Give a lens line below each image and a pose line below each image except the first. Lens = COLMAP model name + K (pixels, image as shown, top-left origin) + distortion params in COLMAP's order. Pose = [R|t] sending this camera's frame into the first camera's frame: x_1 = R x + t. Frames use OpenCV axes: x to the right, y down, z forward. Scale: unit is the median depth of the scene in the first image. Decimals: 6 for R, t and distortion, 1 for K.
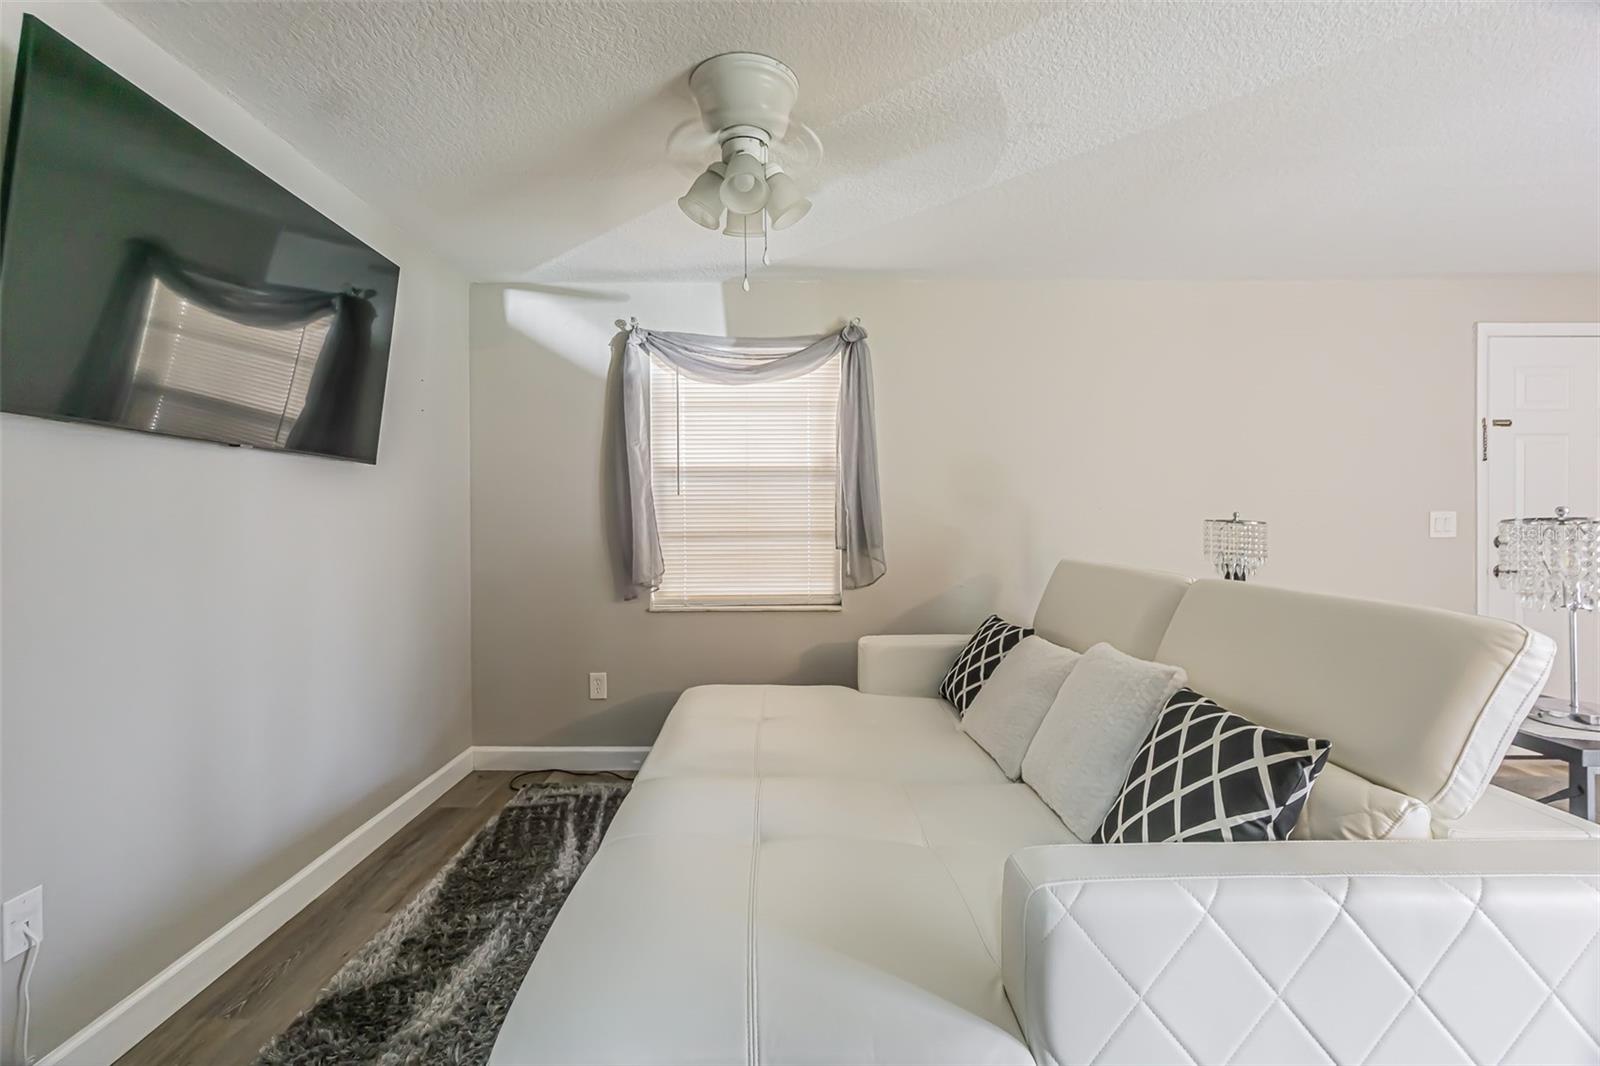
lens RADIAL K [[700.7, 0, 800.0], [0, 700.7, 517.0], [0, 0, 1]] dist [-0.005016, 0.001046]
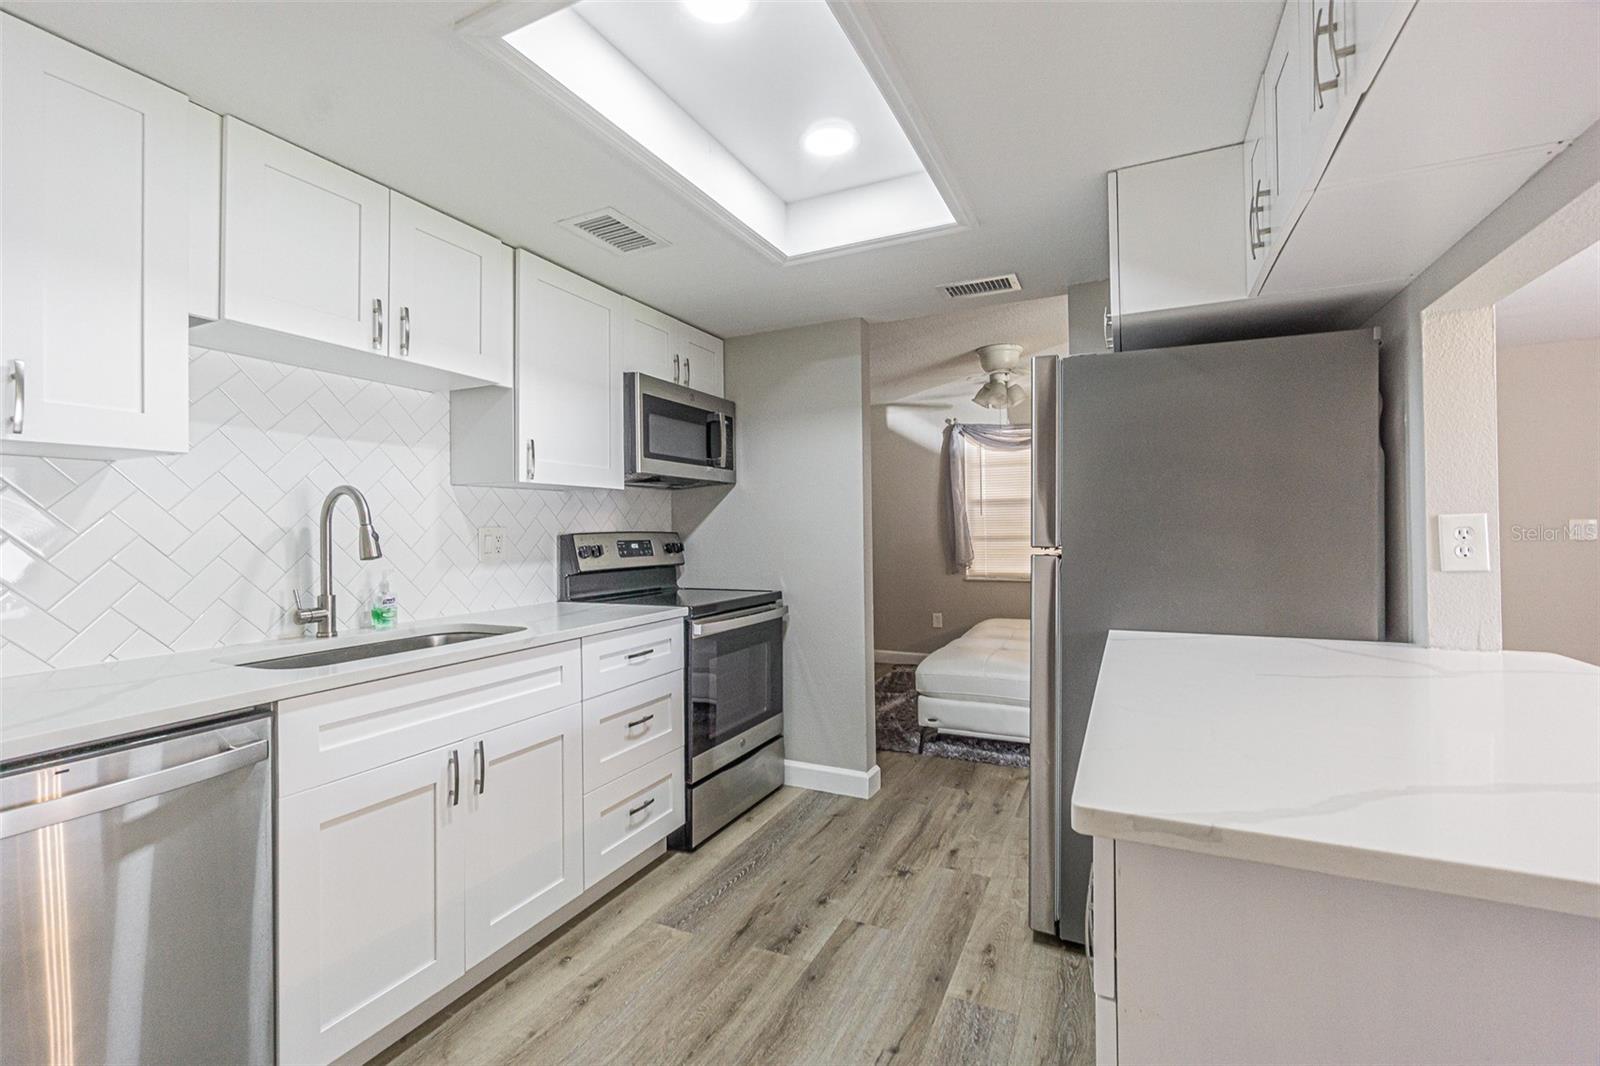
lens RADIAL K [[700.7, 0, 790.1], [0, 700.7, 523.4], [0, 0, 1]] dist [-0.005016, 0.001046]
pose [[0.892118, -0.009140, -0.451710, 0.197880], [0.006928, 0.999955, -0.006551, -0.002071], [0.451750, 0.002715, 0.892141, -0.811267]]
